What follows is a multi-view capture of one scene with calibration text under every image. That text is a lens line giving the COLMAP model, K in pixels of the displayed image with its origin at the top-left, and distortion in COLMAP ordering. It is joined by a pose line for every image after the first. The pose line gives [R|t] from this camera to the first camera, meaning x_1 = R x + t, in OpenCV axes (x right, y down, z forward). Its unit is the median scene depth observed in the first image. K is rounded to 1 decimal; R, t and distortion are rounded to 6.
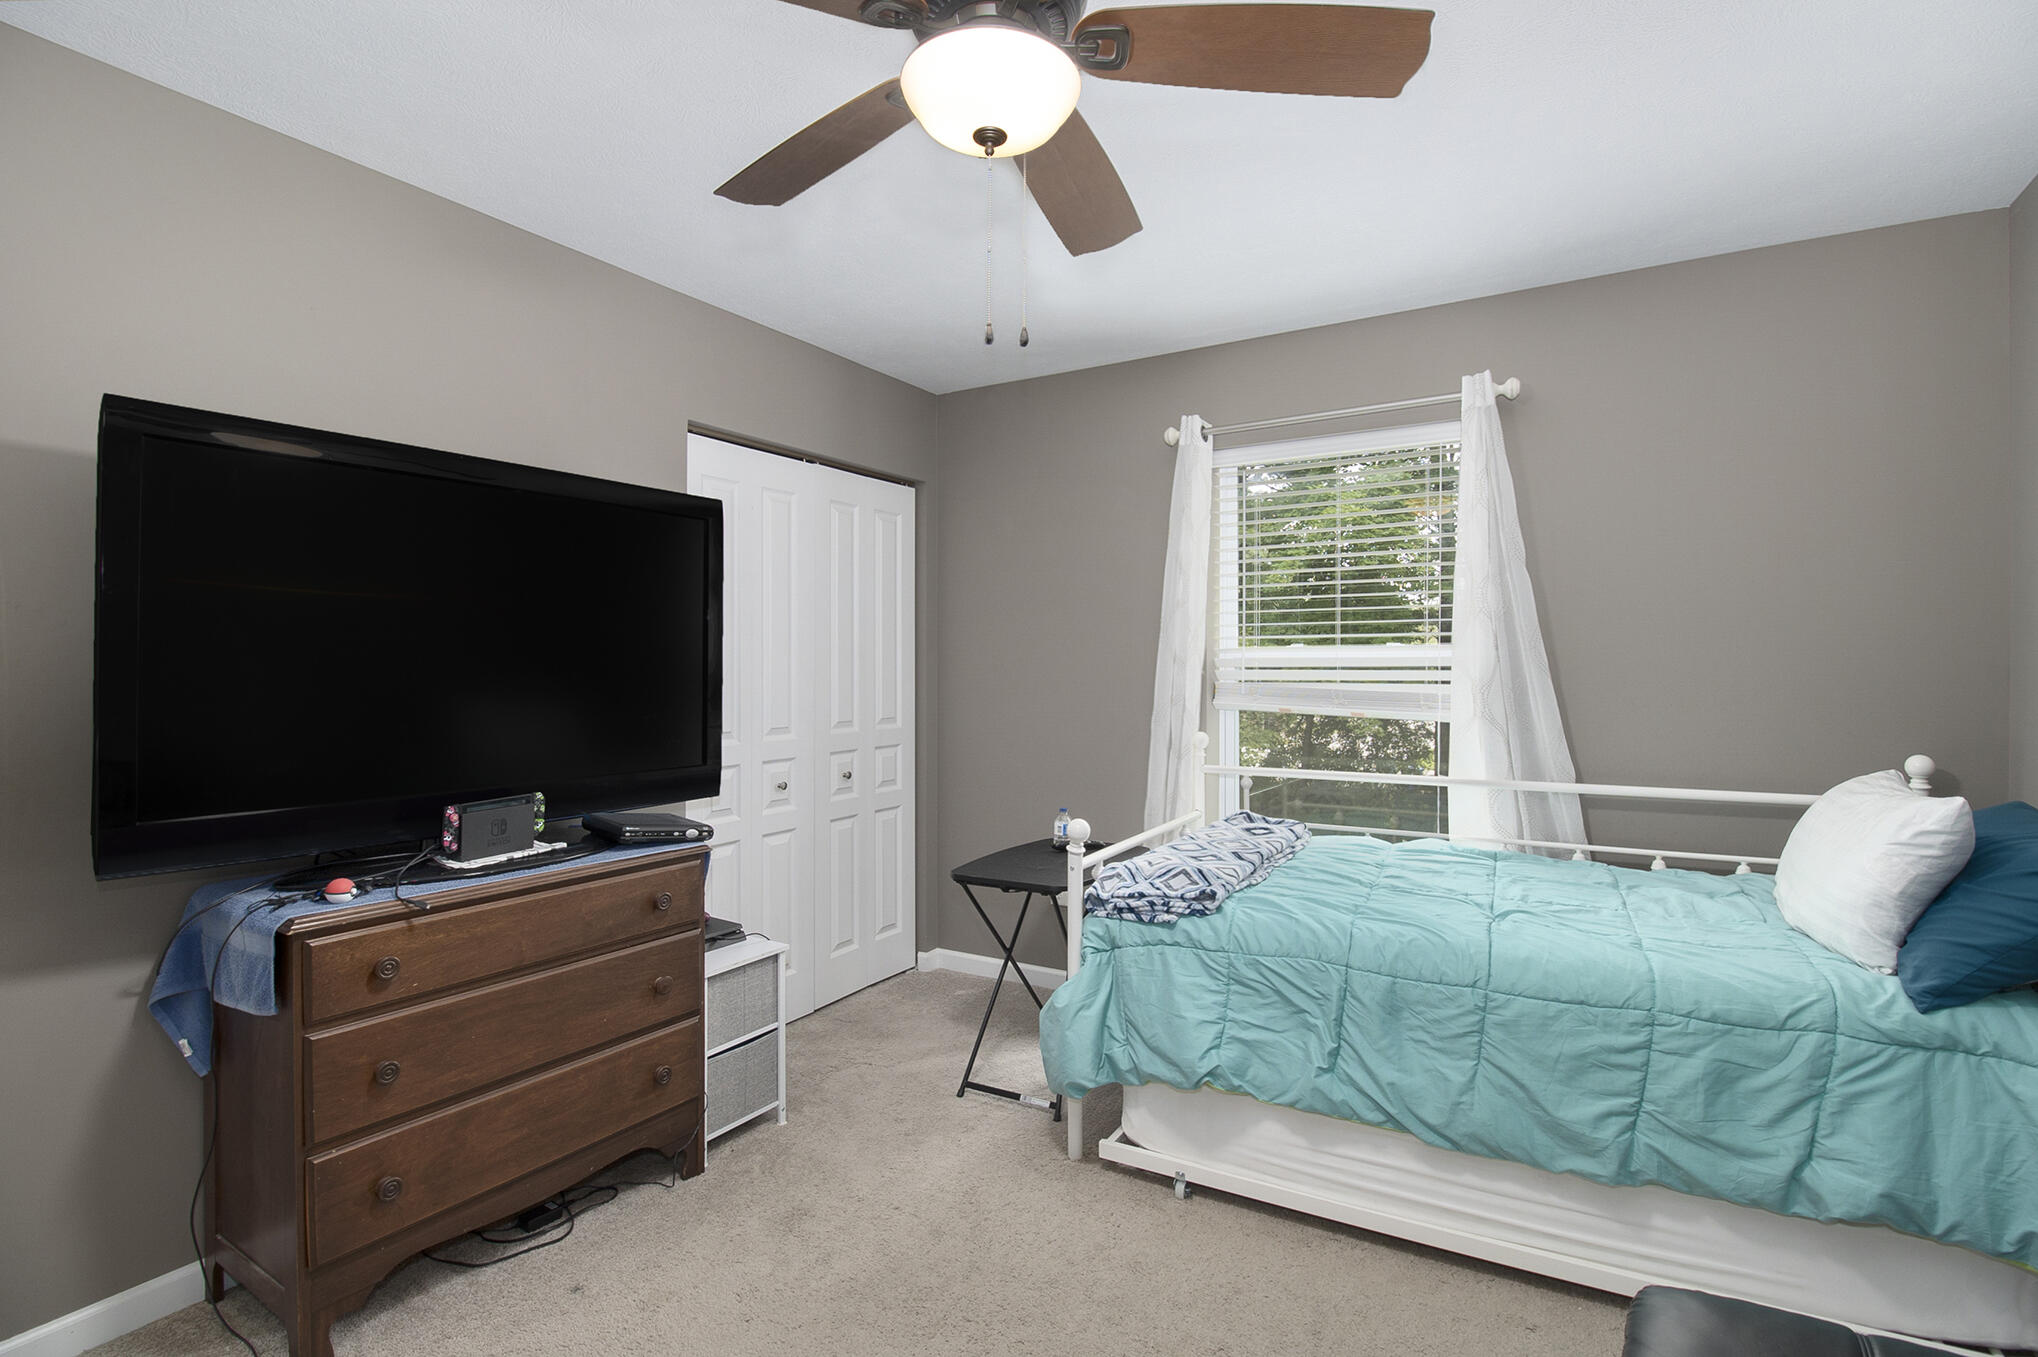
lens RADIAL K [[956.2, 0, 1025.8], [0, 956.2, 675.0], [0, 0, 1]] dist [0.017731, -0.022889]
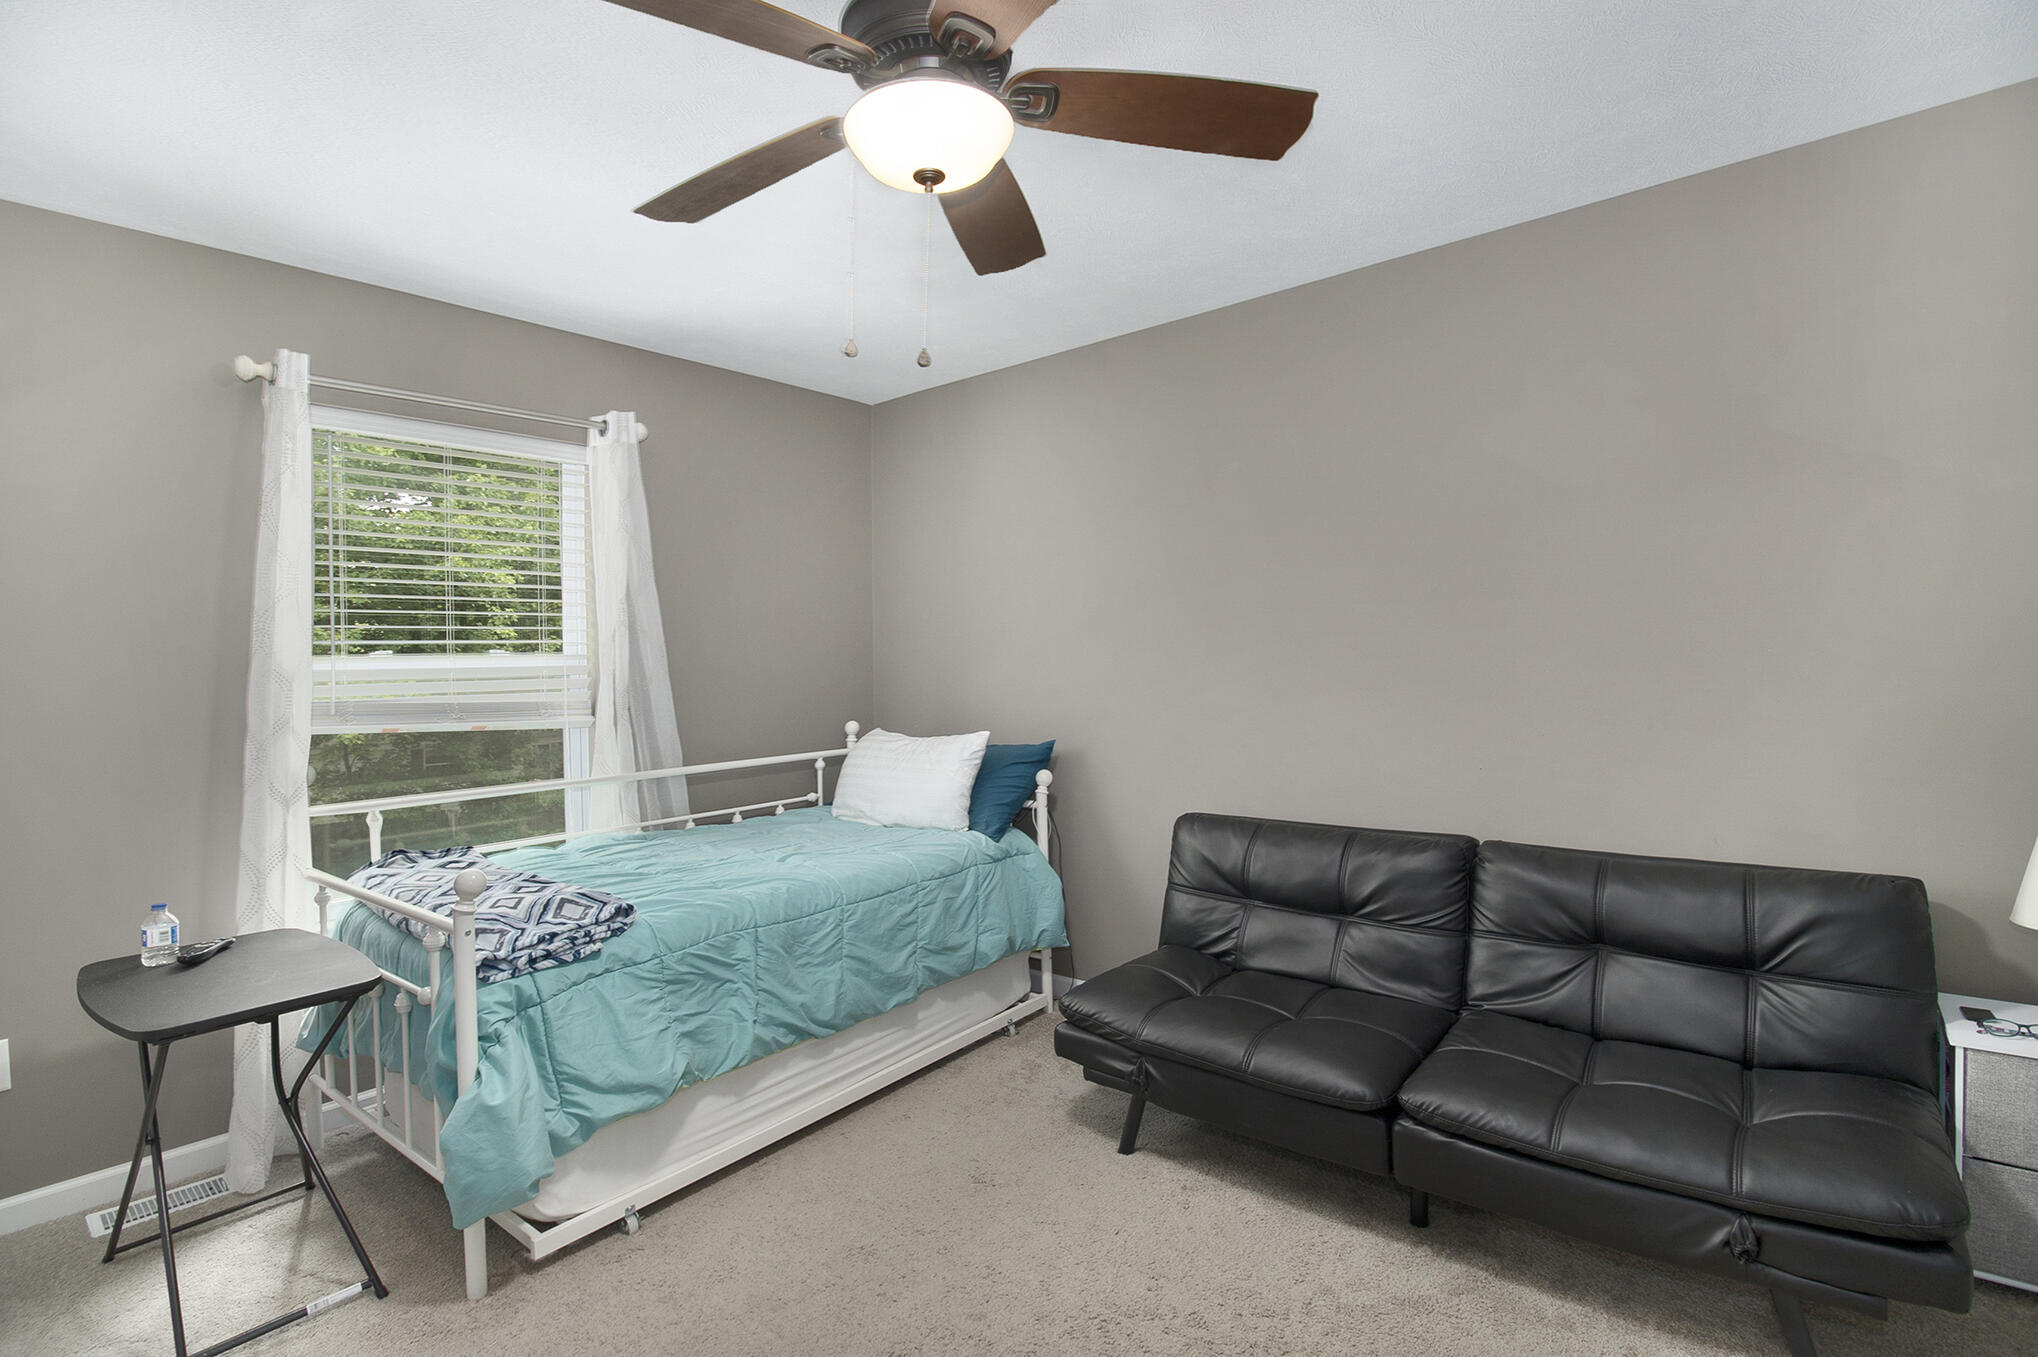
lens RADIAL K [[956.2, 0, 1025.8], [0, 956.2, 675.0], [0, 0, 1]] dist [0.017731, -0.022889]
pose [[0.158752, -0.013704, 0.987223, -0.685589], [0.032031, 0.999449, 0.008723, -0.001757], [-0.986799, 0.030237, 0.159104, 0.435812]]
